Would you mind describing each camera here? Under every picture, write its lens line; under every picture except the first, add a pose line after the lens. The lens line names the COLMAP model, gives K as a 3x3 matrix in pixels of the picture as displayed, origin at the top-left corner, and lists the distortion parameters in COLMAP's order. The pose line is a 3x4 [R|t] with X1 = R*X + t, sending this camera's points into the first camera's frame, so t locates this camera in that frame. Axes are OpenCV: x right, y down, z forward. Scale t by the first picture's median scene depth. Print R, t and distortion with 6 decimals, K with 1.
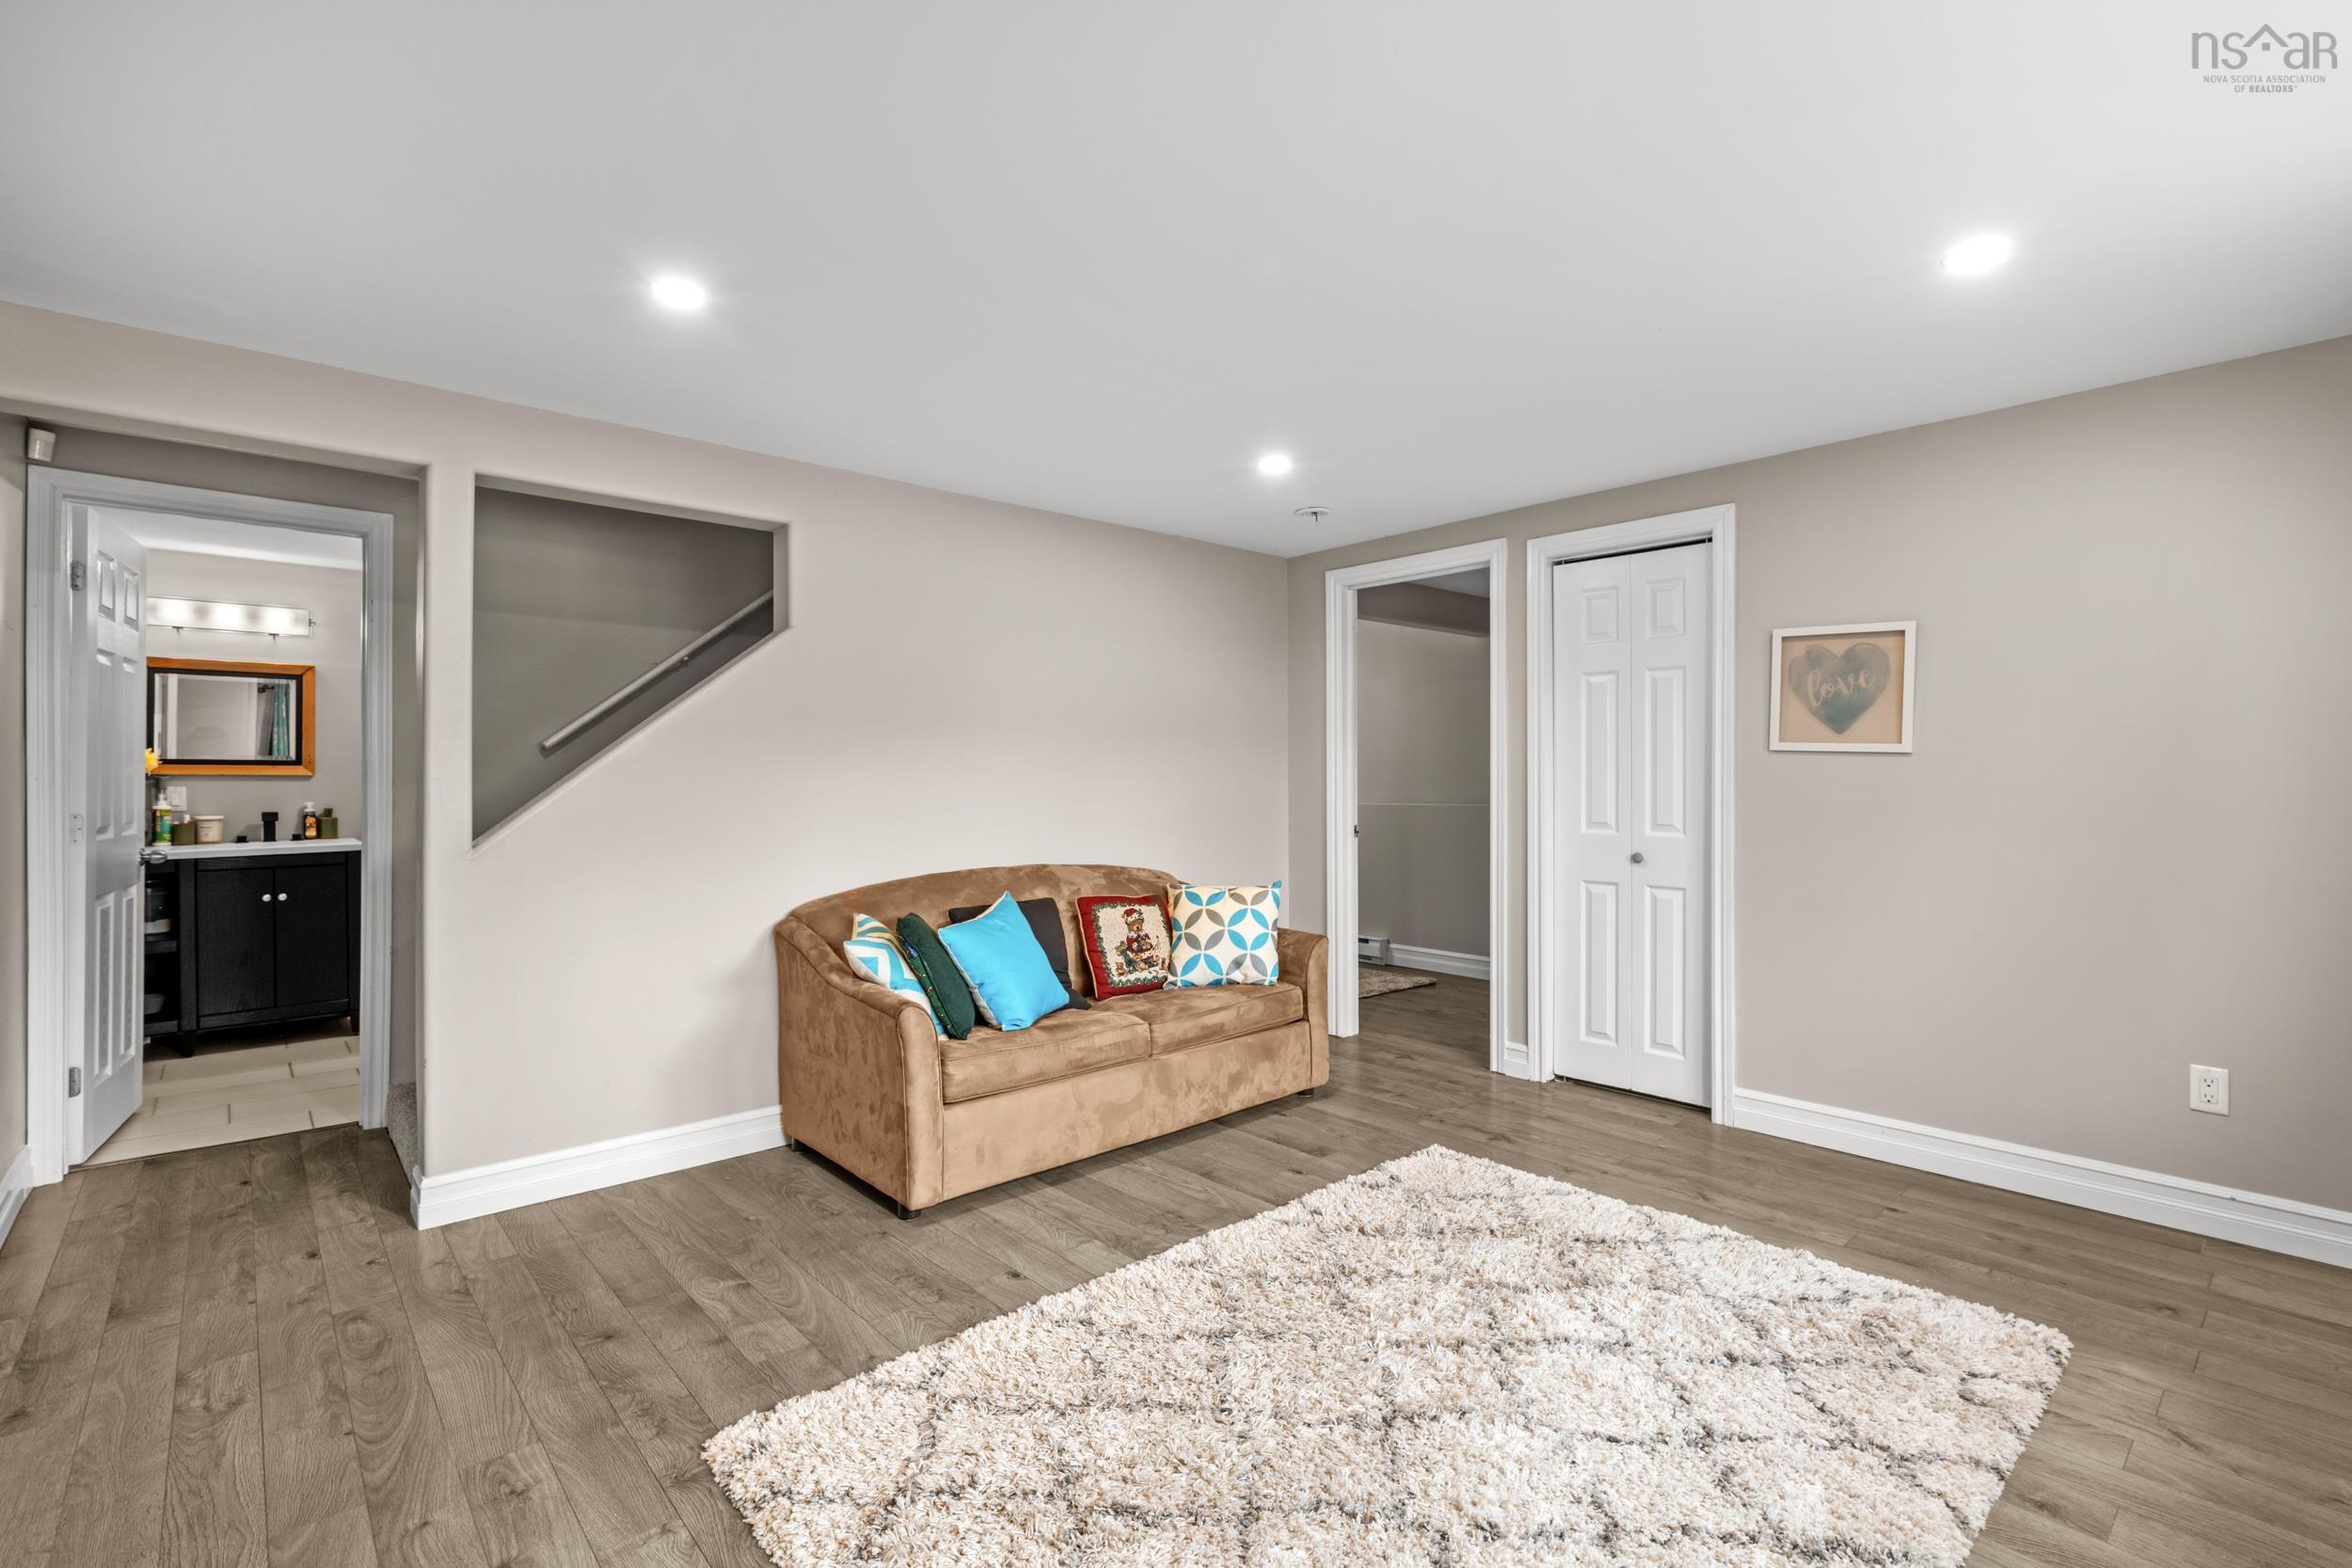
lens RADIAL K [[1054.5, 0, 1175.9], [0, 1054.5, 771.0], [0, 0, 1]] dist [-0.008410, 0.001068]
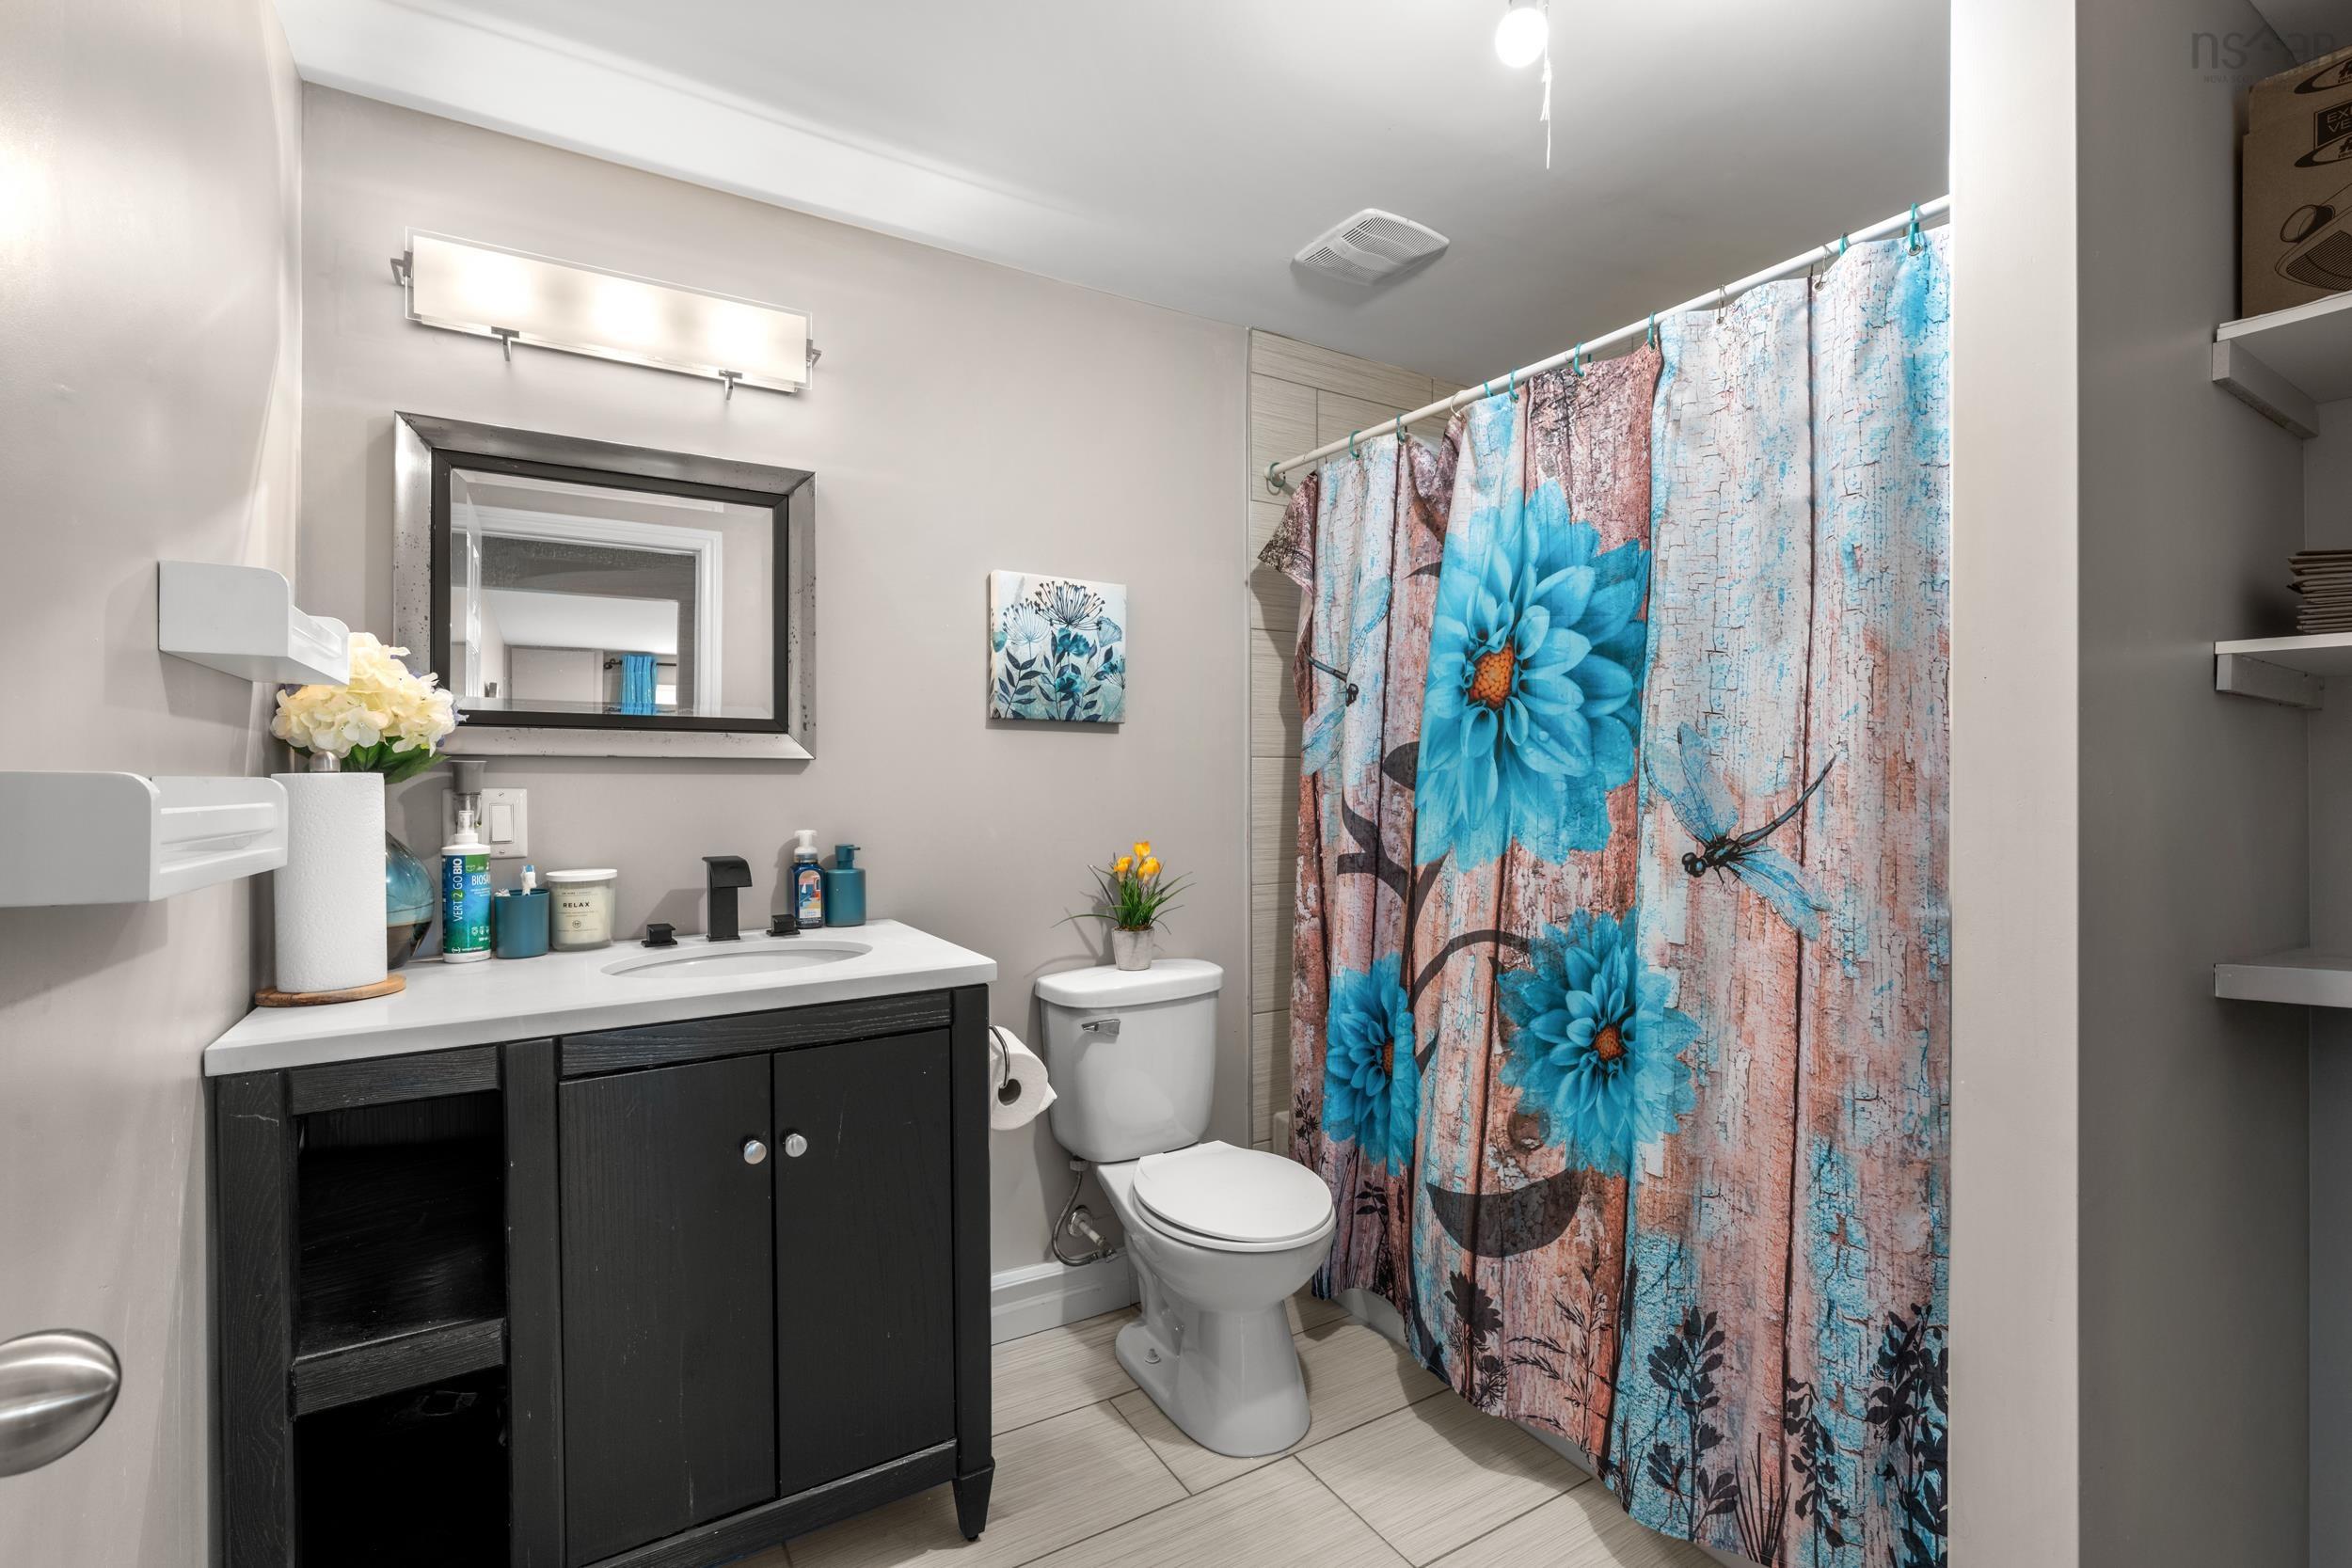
lens RADIAL K [[1054.5, 0, 1176.9], [0, 1054.5, 780.7], [0, 0, 1]] dist [-0.008410, 0.001068]
pose [[0.979446, 0.000535, -0.201706, -0.618789], [0.001237, 0.999962, 0.008660, 0.008689], [0.201703, -0.008732, 0.979408, 0.655099]]
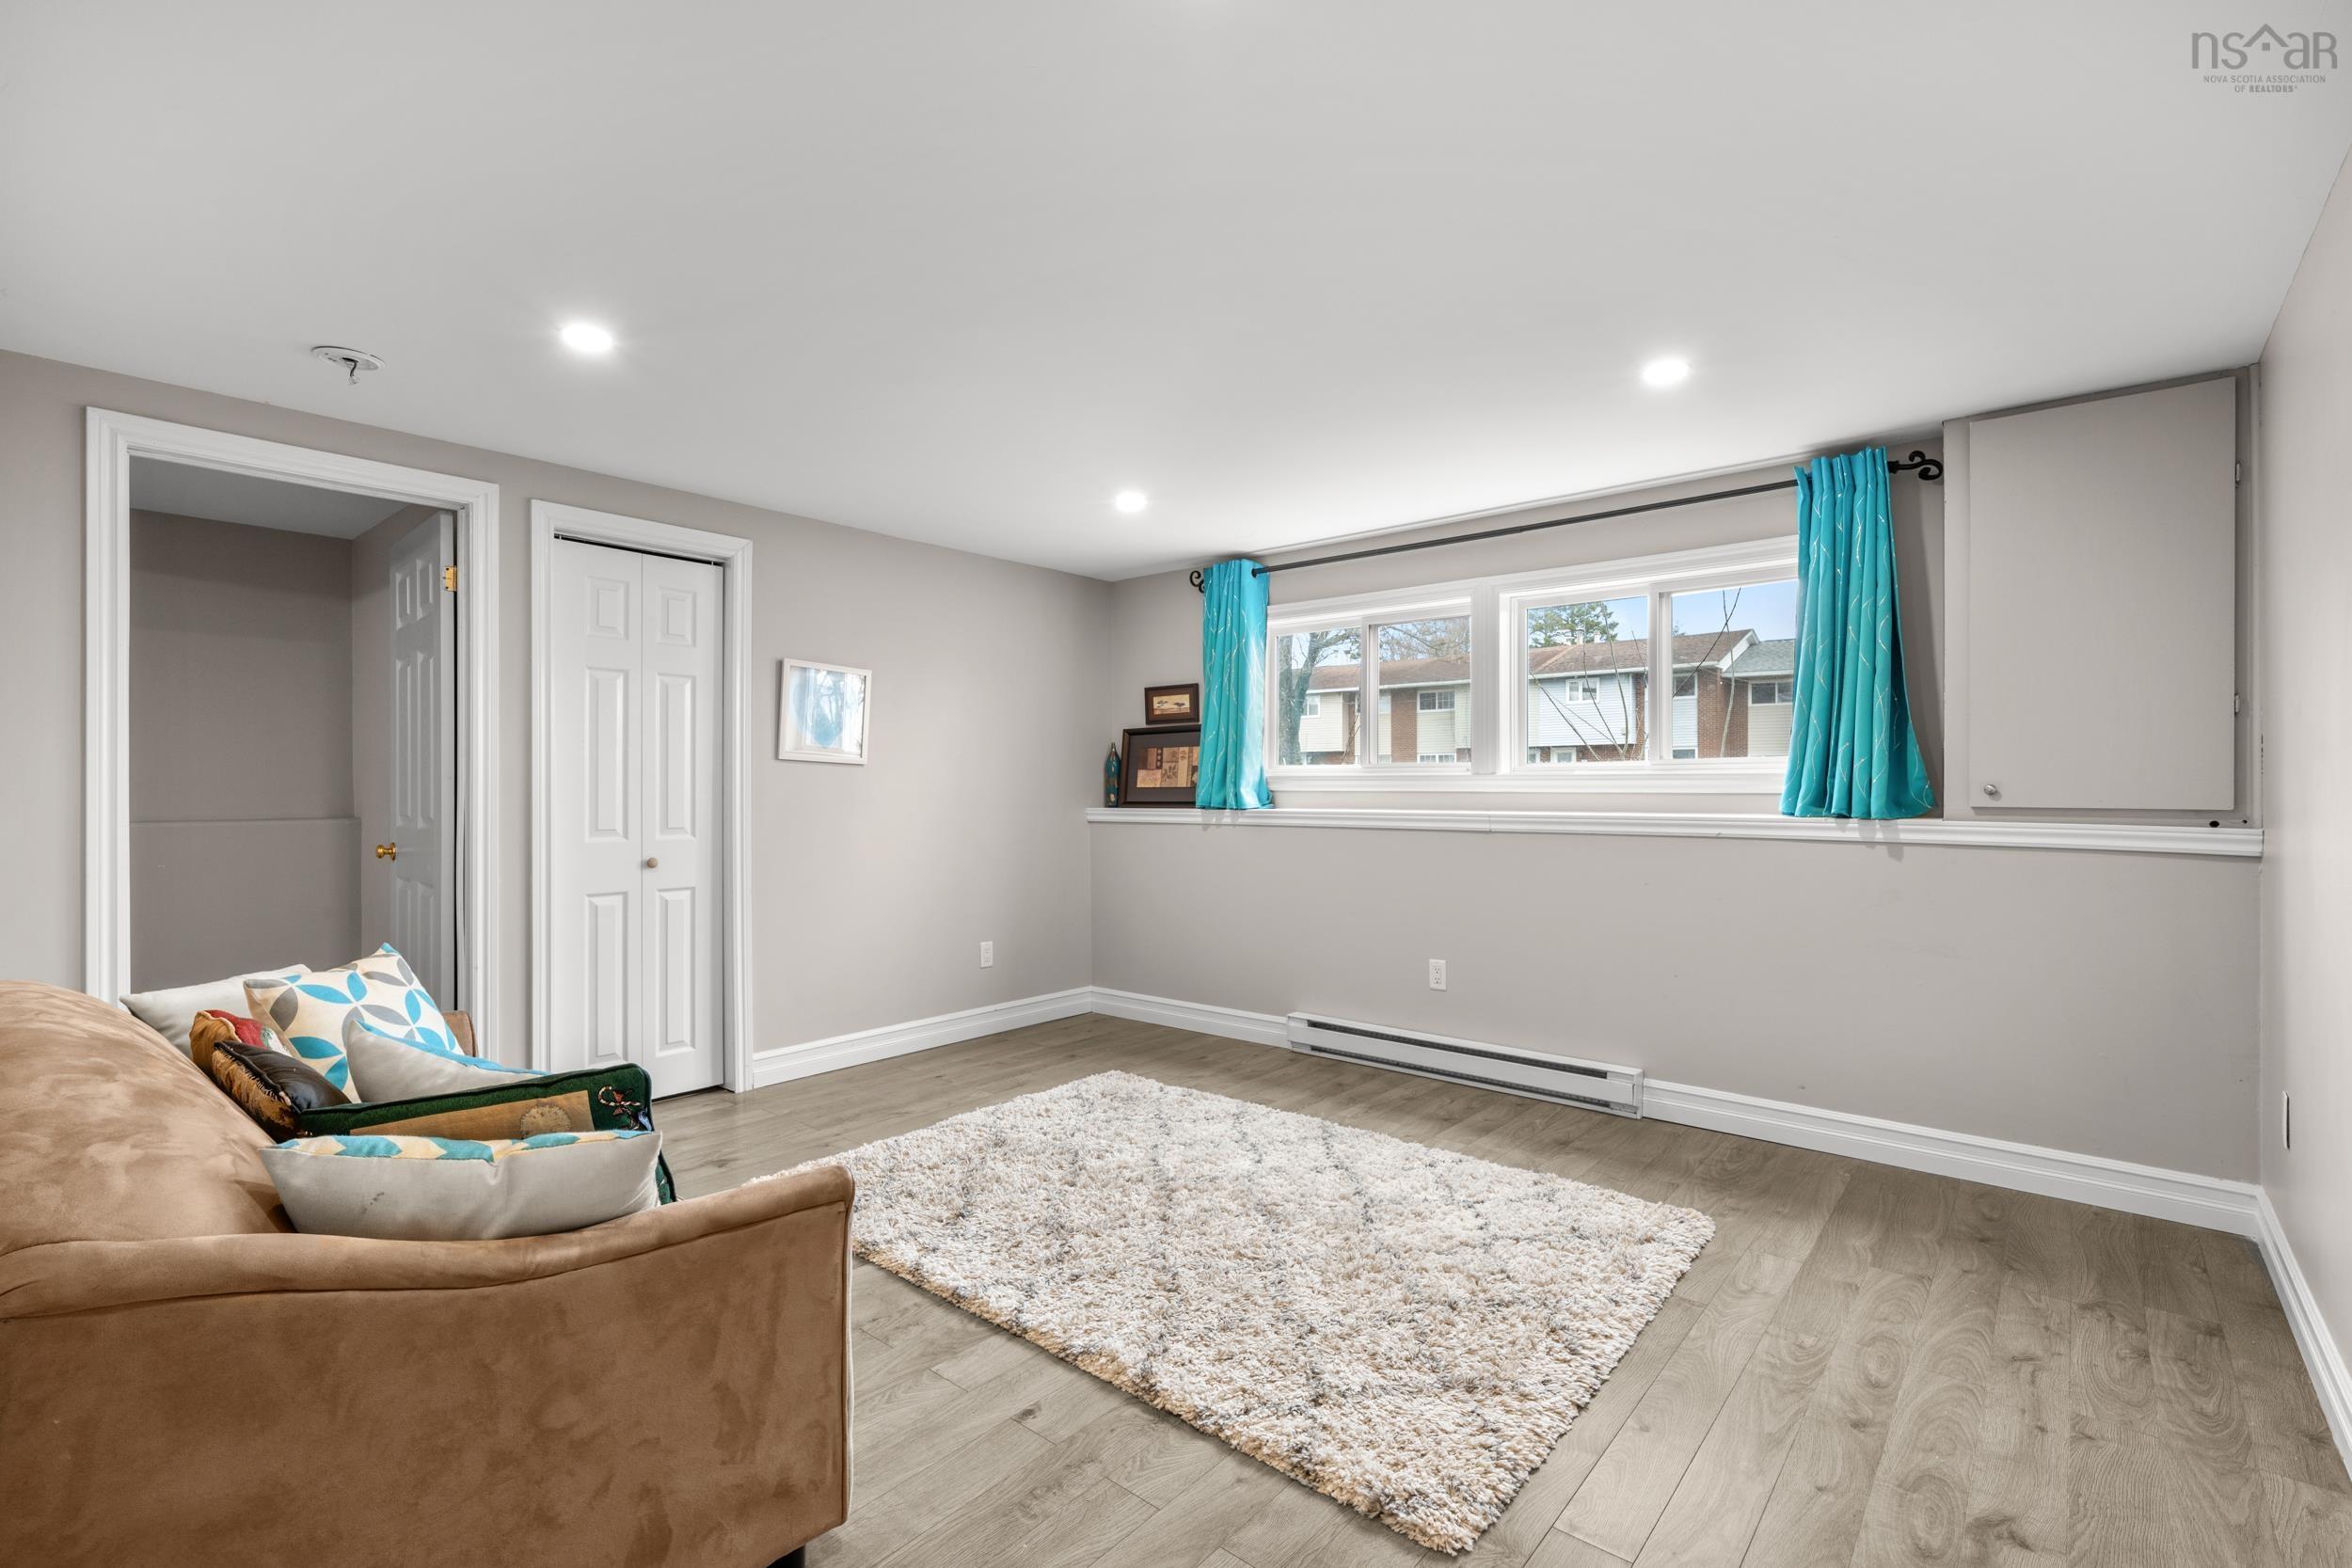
lens RADIAL K [[1054.5, 0, 1171.7], [0, 1054.5, 794.7], [0, 0, 1]] dist [-0.008410, 0.001068]
pose [[-0.127869, -0.006258, 0.991771, -0.886540], [-0.001494, 0.999980, 0.006117, 0.017275], [-0.991790, -0.000700, -0.127875, 0.946154]]
